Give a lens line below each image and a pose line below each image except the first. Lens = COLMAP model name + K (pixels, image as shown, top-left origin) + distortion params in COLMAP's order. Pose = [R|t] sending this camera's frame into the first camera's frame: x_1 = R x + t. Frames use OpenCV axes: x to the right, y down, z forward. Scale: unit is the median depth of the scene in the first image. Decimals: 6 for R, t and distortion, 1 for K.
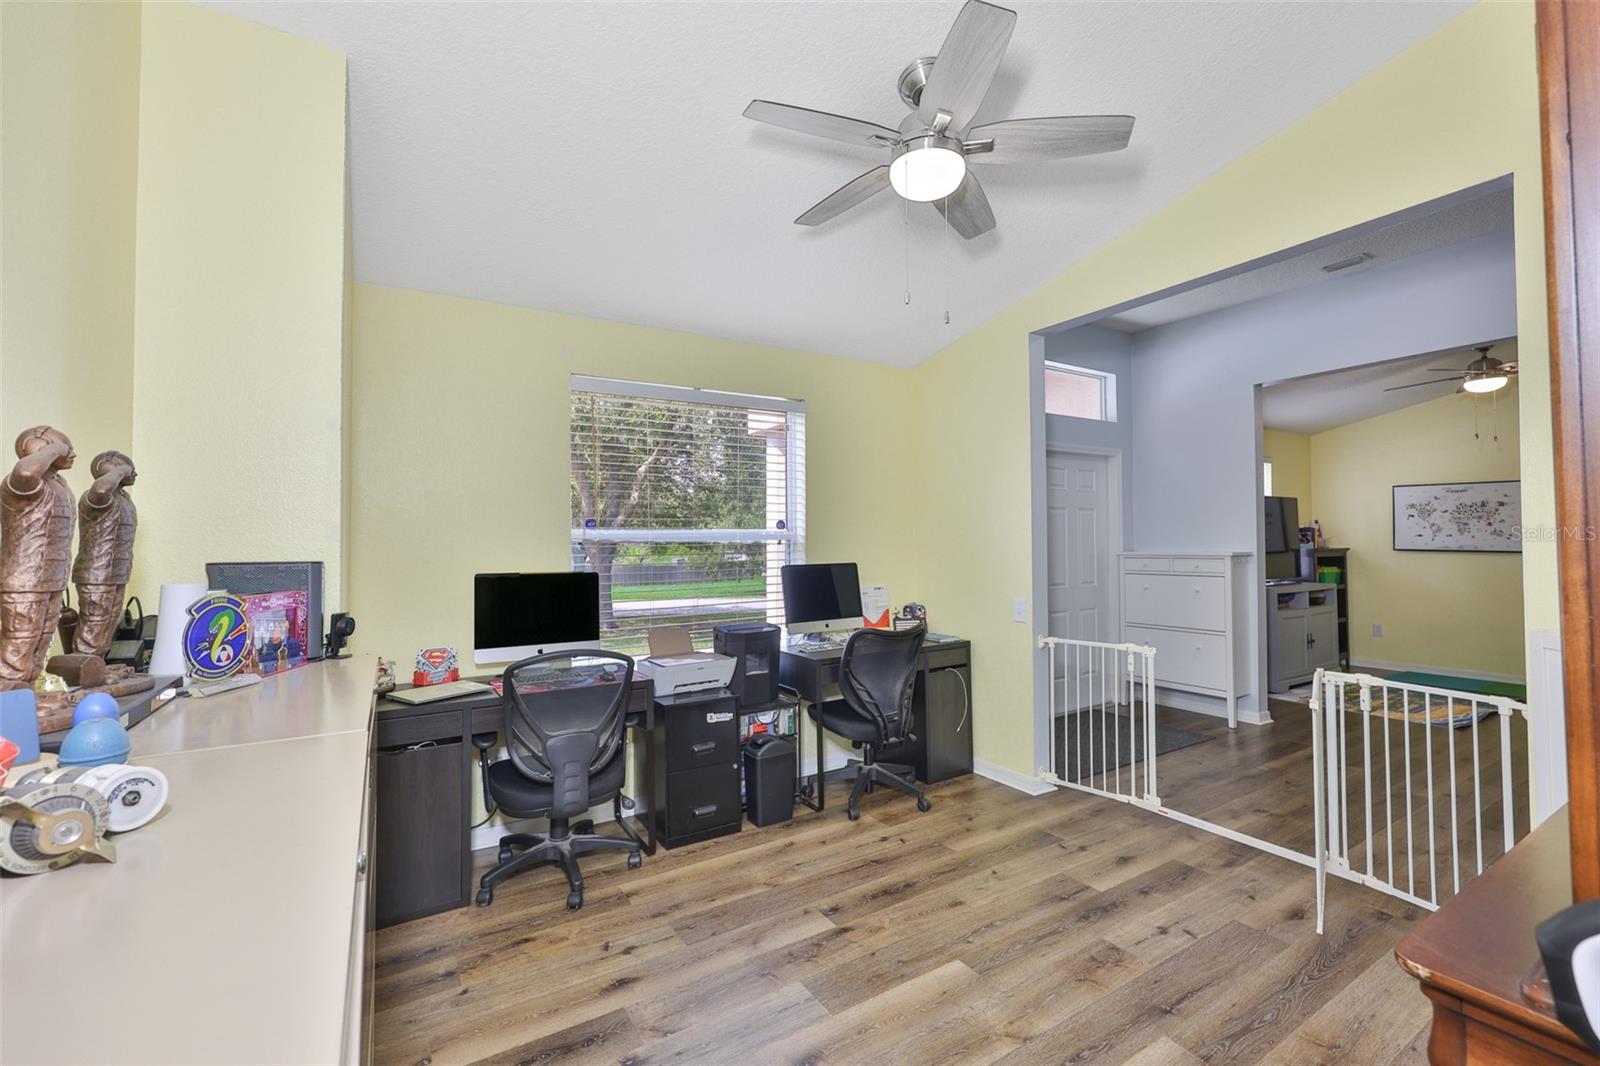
lens RADIAL K [[674.3, 0, 799.7], [0, 674.3, 526.9], [0, 0, 1]] dist [-0.009121, -0.001133]
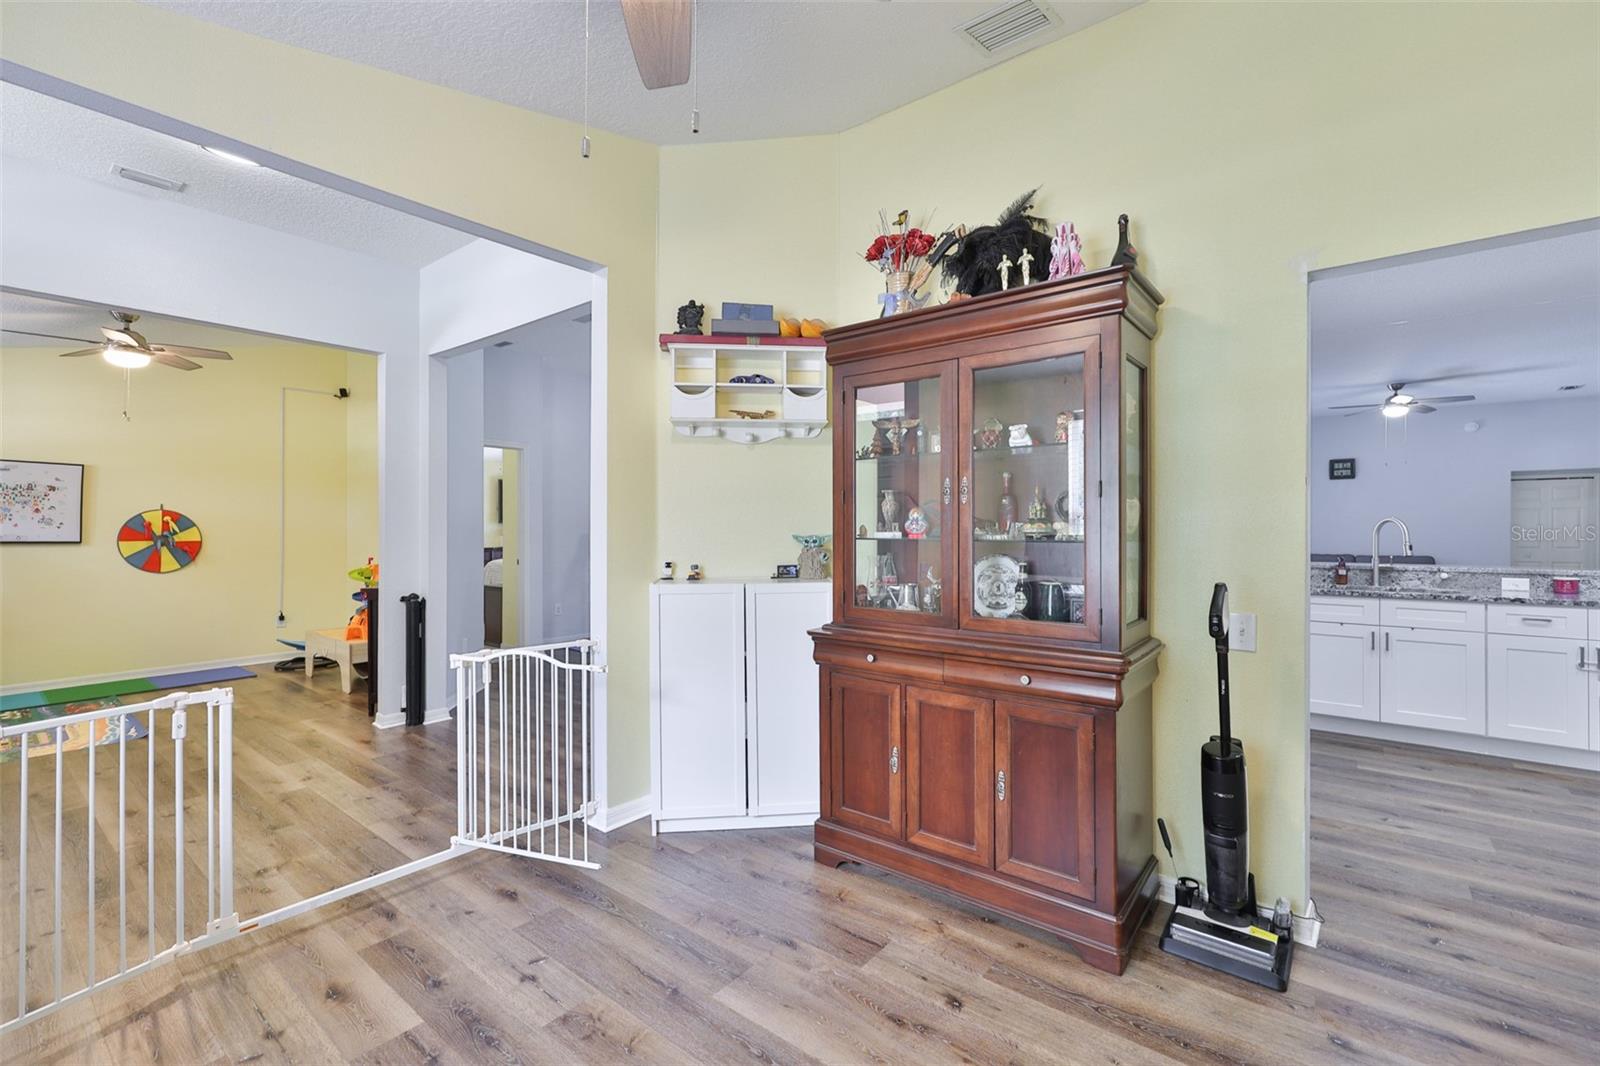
lens RADIAL K [[684.2, 0, 812.9], [0, 684.2, 529.3], [0, 0, 1]] dist [-0.001485, -0.001671]
pose [[-0.356474, 0.006666, 0.934281, -0.154382], [-0.020198, 0.999686, -0.014839, 0.012828], [-0.934087, -0.024161, -0.356228, 0.373942]]
